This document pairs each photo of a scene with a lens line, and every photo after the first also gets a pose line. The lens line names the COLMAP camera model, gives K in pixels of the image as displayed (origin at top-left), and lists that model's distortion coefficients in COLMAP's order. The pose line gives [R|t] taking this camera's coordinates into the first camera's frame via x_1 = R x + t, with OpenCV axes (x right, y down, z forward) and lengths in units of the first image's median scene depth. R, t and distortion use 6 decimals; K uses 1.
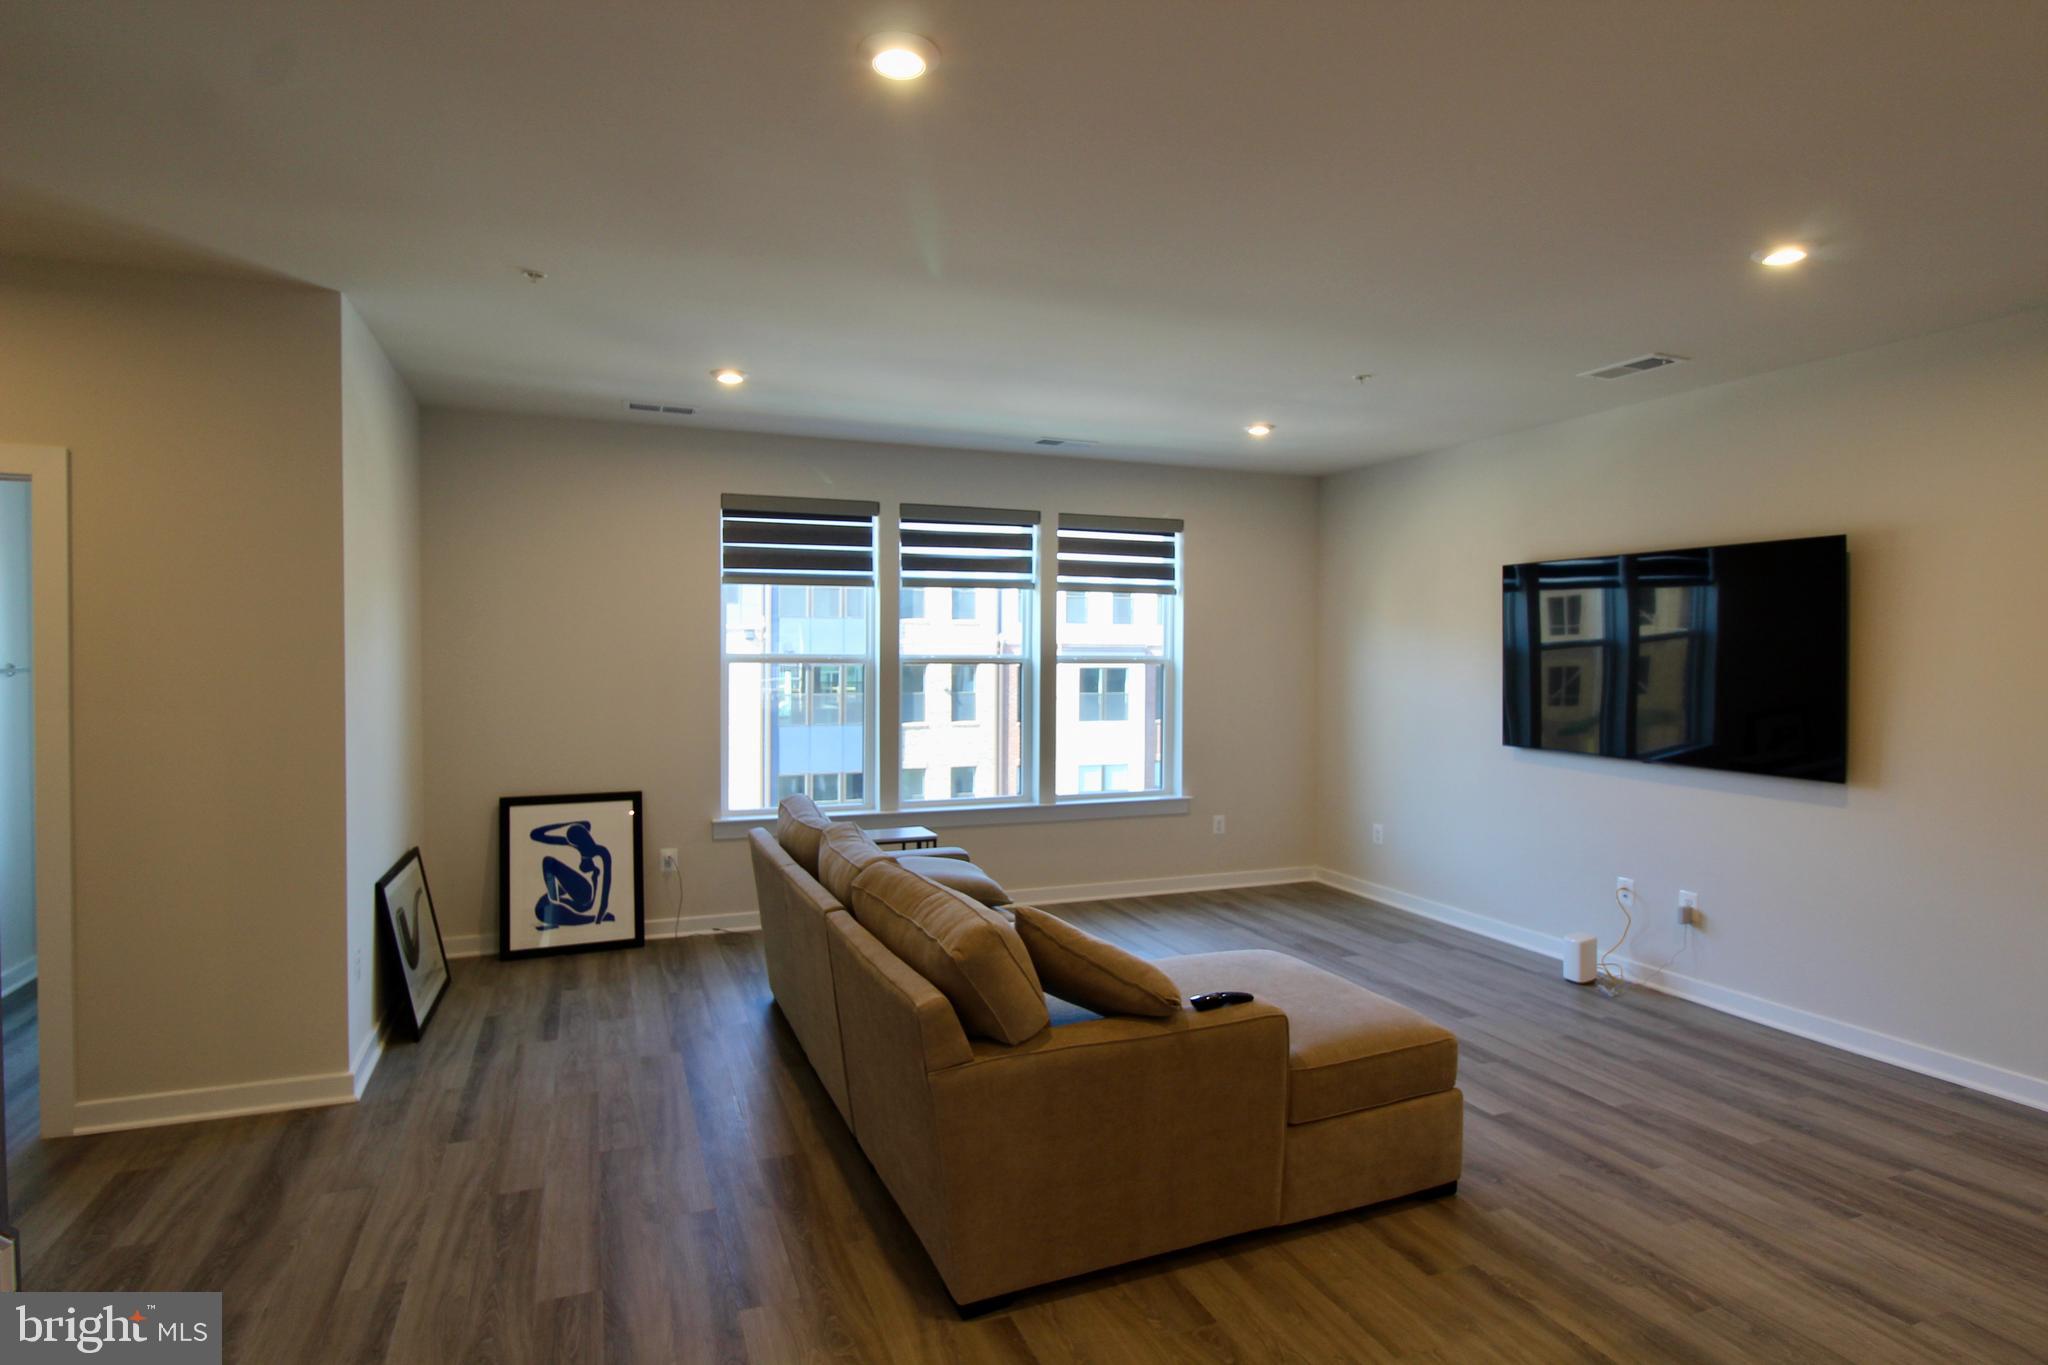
lens RADIAL K [[1068.3, 0, 1022.7], [0, 1068.3, 670.6], [0, 0, 1]] dist [-0.001603, -0.001547]
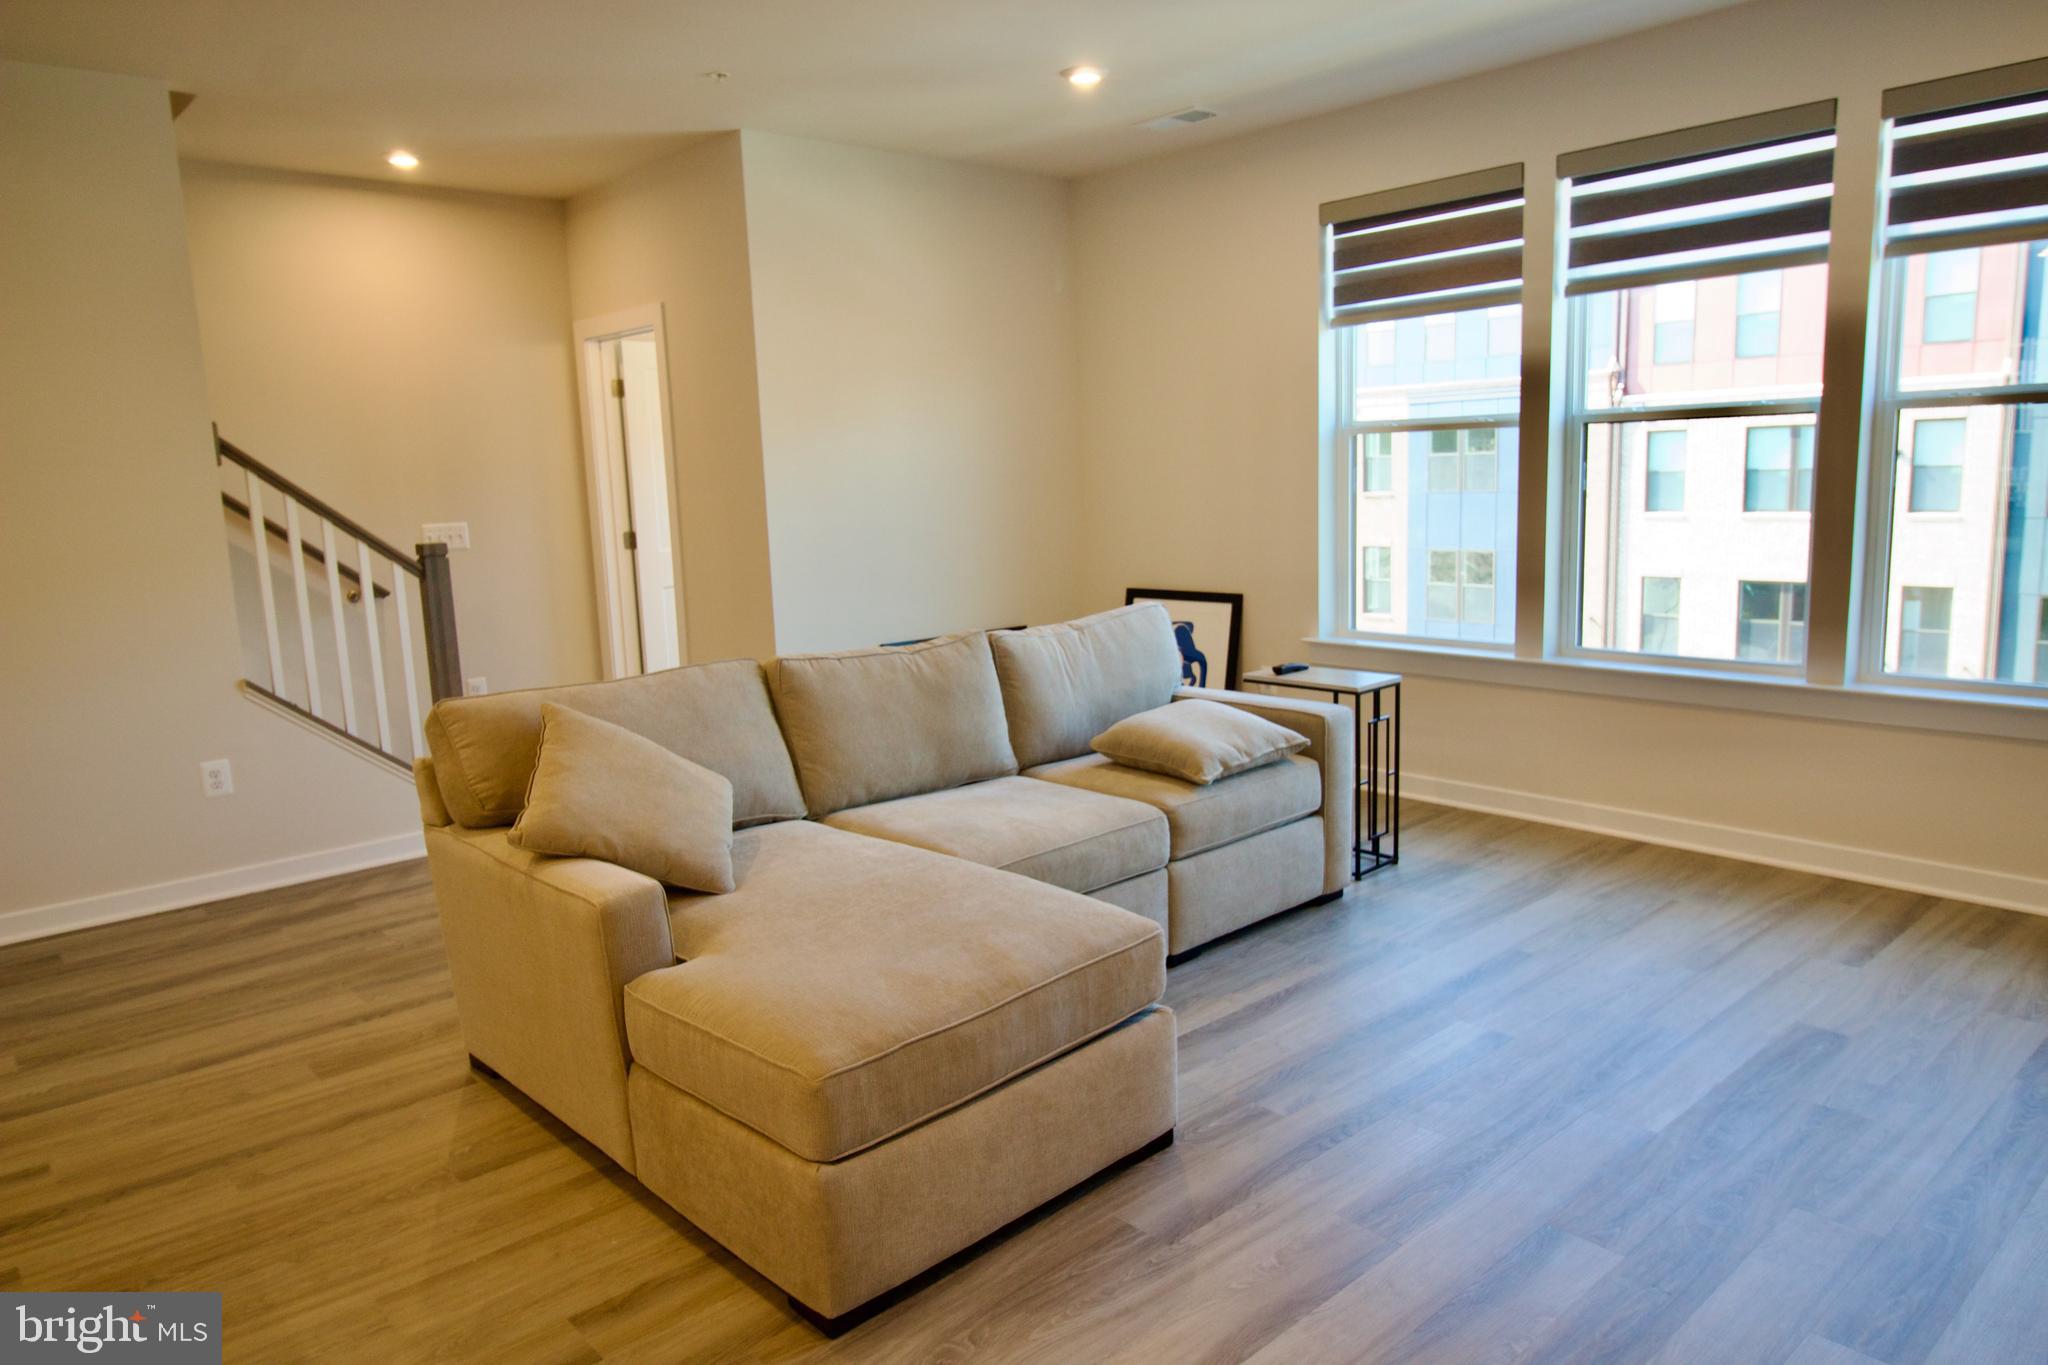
lens RADIAL K [[1359.6, 0, 1026.4], [0, 1359.6, 683.7], [0, 0, 1]] dist [0.006929, 0.001391]
pose [[0.331550, 0.138944, -0.933150, 0.597321], [0.021692, 0.987712, 0.154775, 0.013203], [0.943188, -0.071557, 0.324461, 0.489128]]
